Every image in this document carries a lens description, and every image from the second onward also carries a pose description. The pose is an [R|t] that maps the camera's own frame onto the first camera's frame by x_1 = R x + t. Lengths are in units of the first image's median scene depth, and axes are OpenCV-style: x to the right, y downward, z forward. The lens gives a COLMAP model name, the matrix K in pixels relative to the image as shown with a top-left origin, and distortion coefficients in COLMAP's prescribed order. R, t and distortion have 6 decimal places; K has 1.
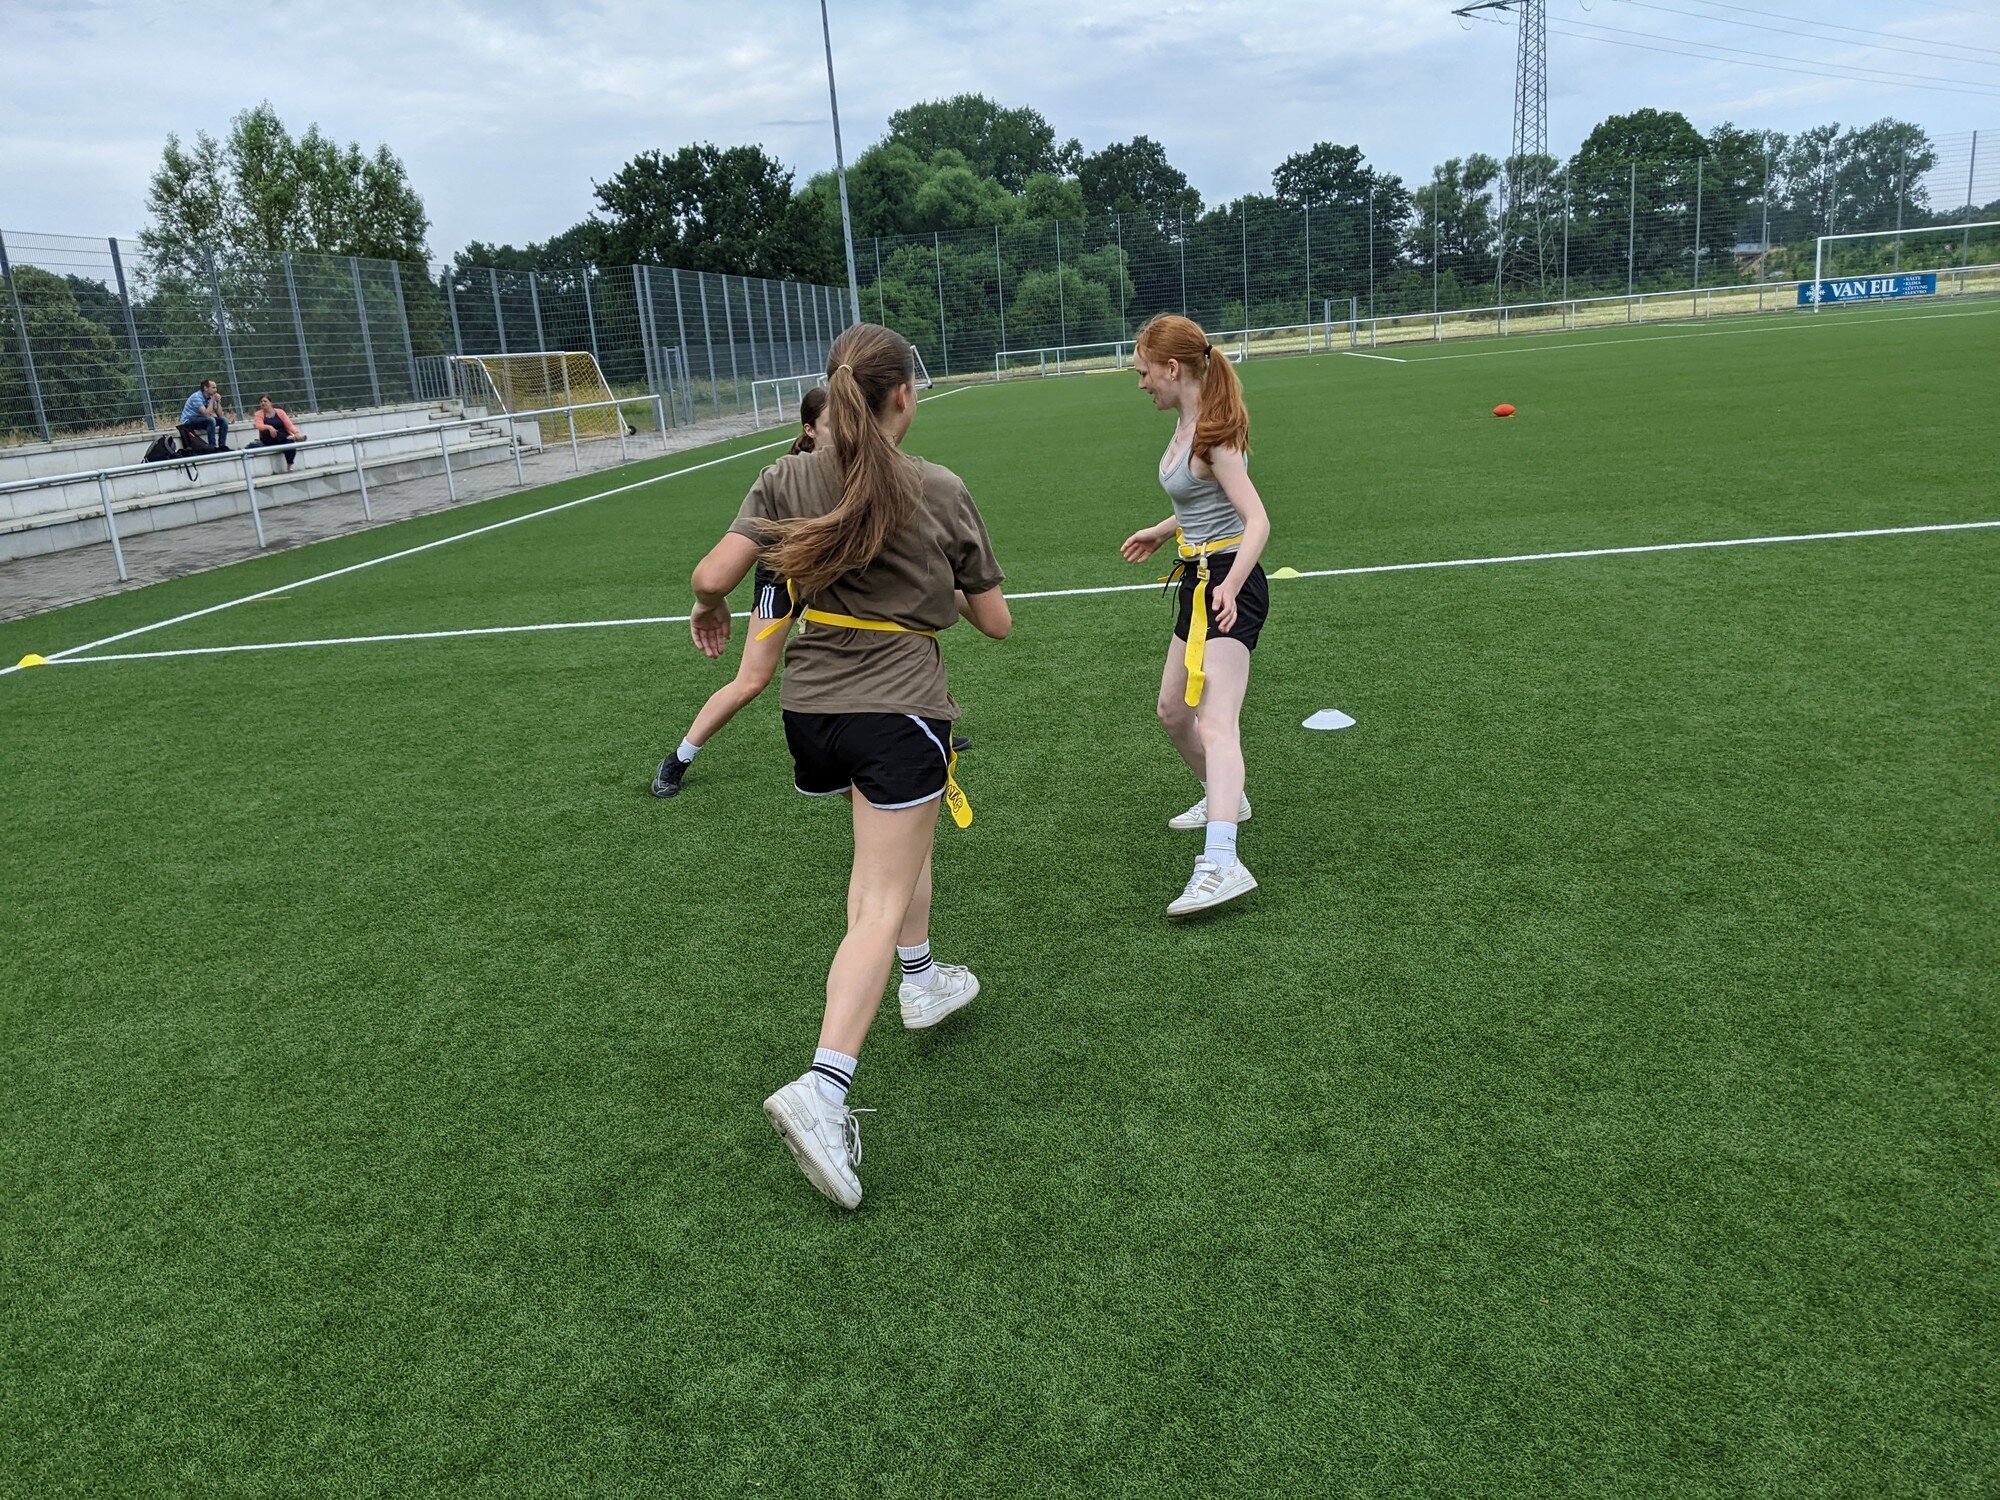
lens RADIAL K [[1580.7, 0, 950.8], [0, 1580.7, 747.5], [0, 0, 1]] dist [0.064868, -0.121749]
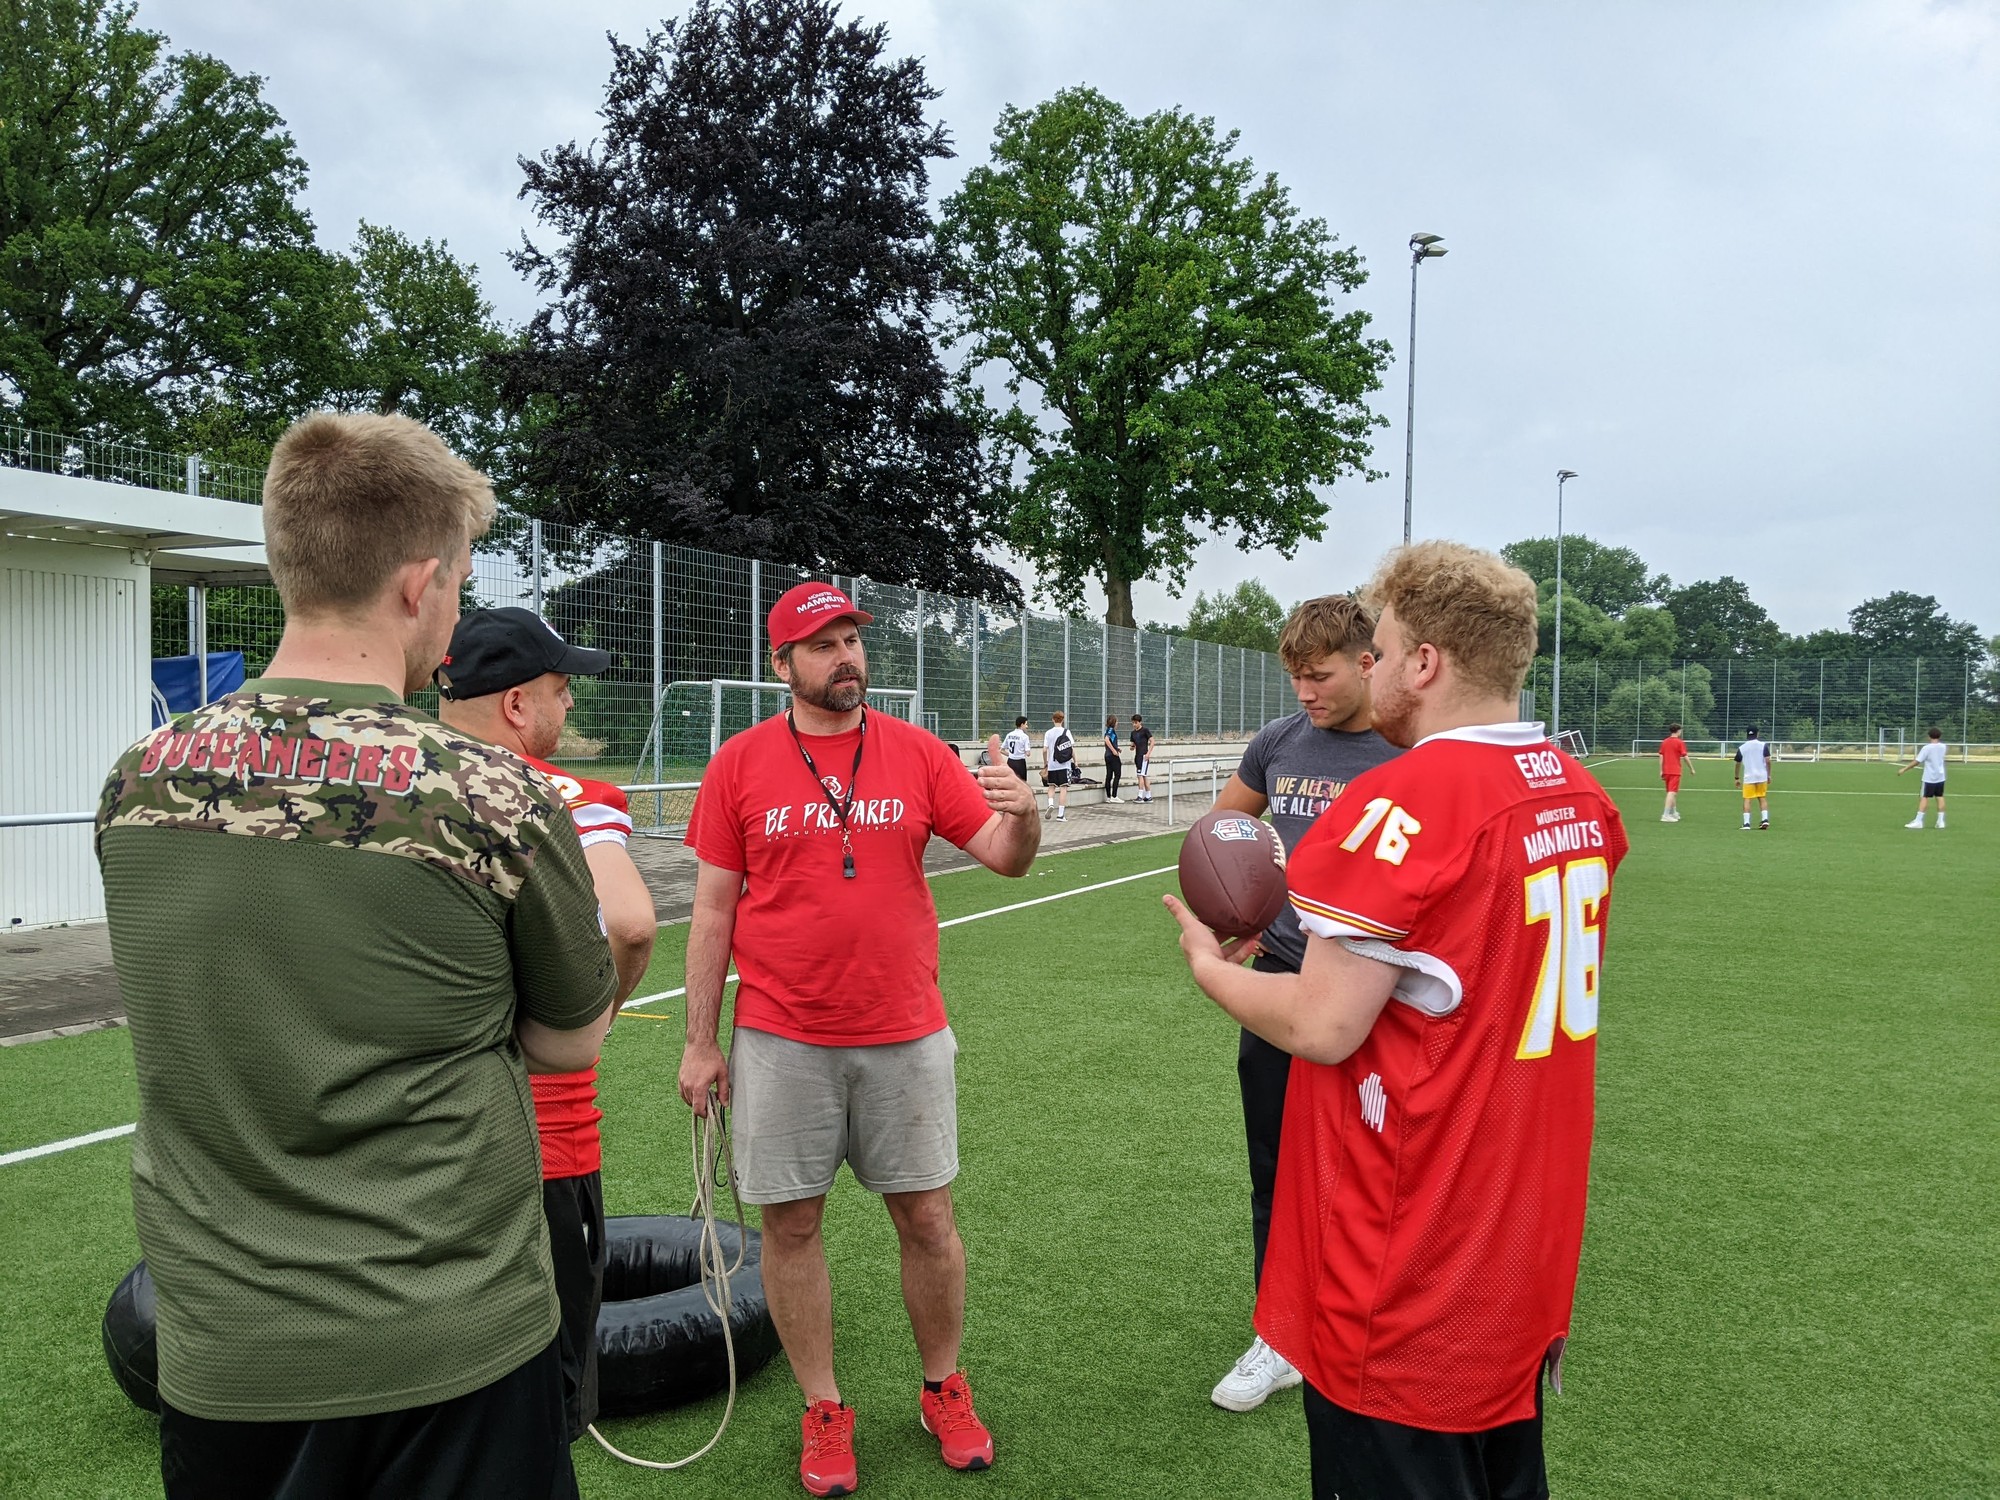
lens RADIAL K [[1580.7, 0, 997.3], [0, 1580.7, 760.9], [0, 0, 1]] dist [0.064868, -0.121749]
pose [[0.952781, 0.098109, -0.287373, -0.040174], [-0.157492, 0.968791, -0.191418, 0.054709], [0.259624, 0.227638, 0.938497, -0.202244]]
